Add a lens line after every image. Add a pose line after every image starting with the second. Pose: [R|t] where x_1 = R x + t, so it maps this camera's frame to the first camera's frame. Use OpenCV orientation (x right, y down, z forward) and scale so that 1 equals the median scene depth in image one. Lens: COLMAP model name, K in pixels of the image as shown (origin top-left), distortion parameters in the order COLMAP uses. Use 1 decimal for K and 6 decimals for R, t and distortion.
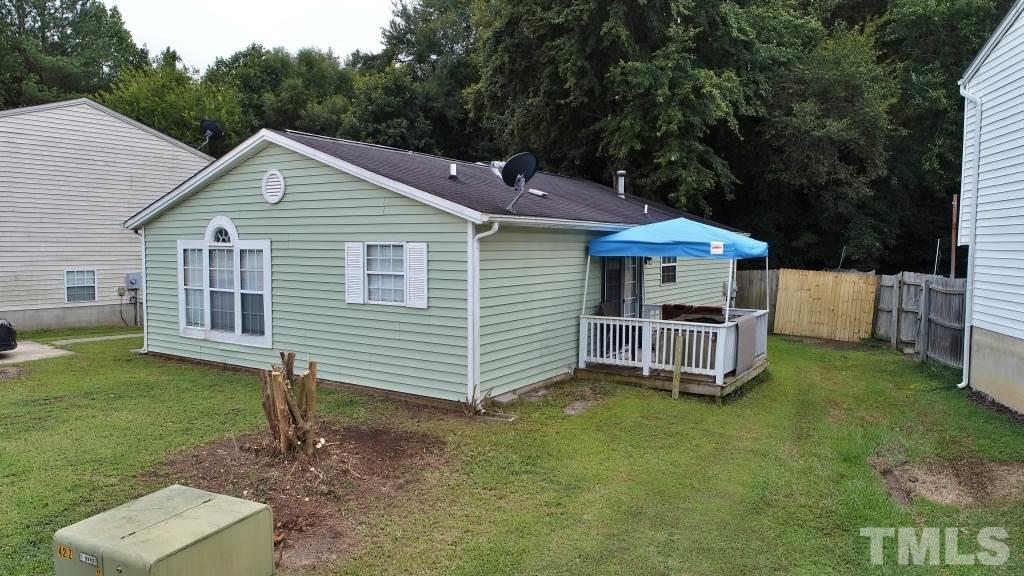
lens RADIAL K [[674.5, 0, 513.9], [0, 674.5, 275.6], [0, 0, 1]] dist [0.004961, 0.001597]
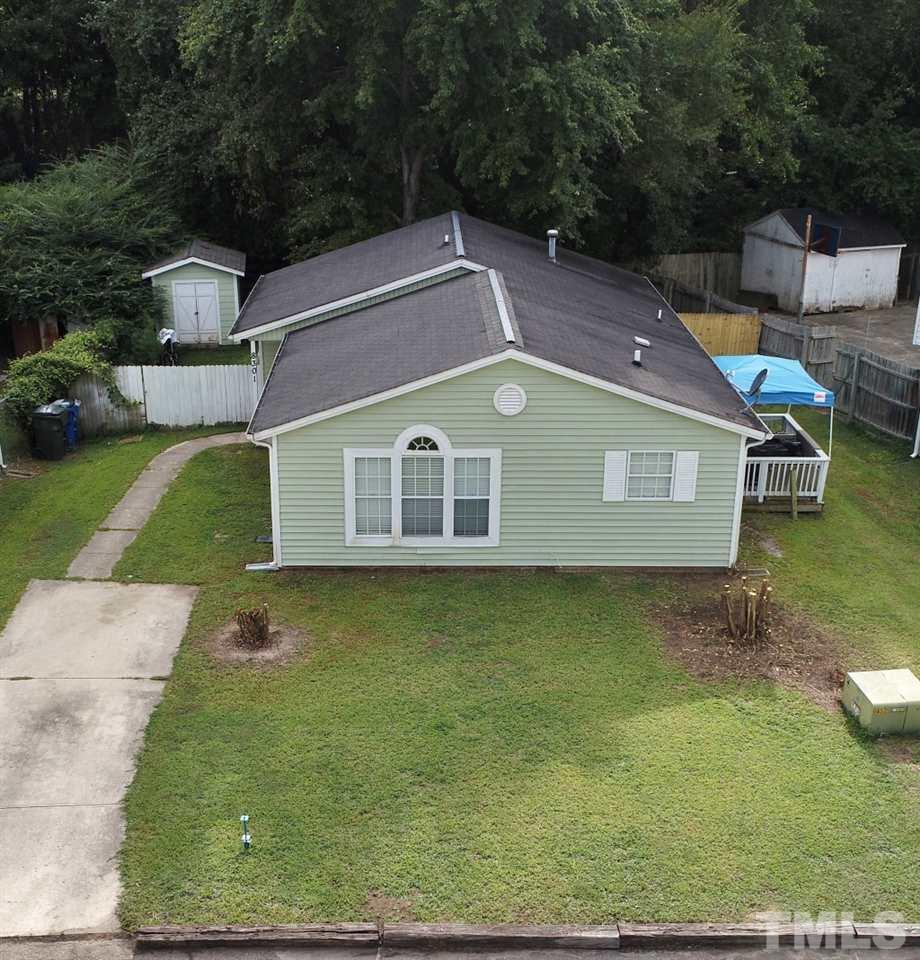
lens RADIAL K [[1312.5, 0, 436.8], [0, 1312.5, 480.7], [0, 0, 1]] dist [0.026774, -0.006231]
pose [[0.836486, -0.190695, 0.513738, -1.477824], [0.025762, 0.950146, 0.310739, -0.629375], [-0.547382, -0.246694, 0.799697, -0.556330]]
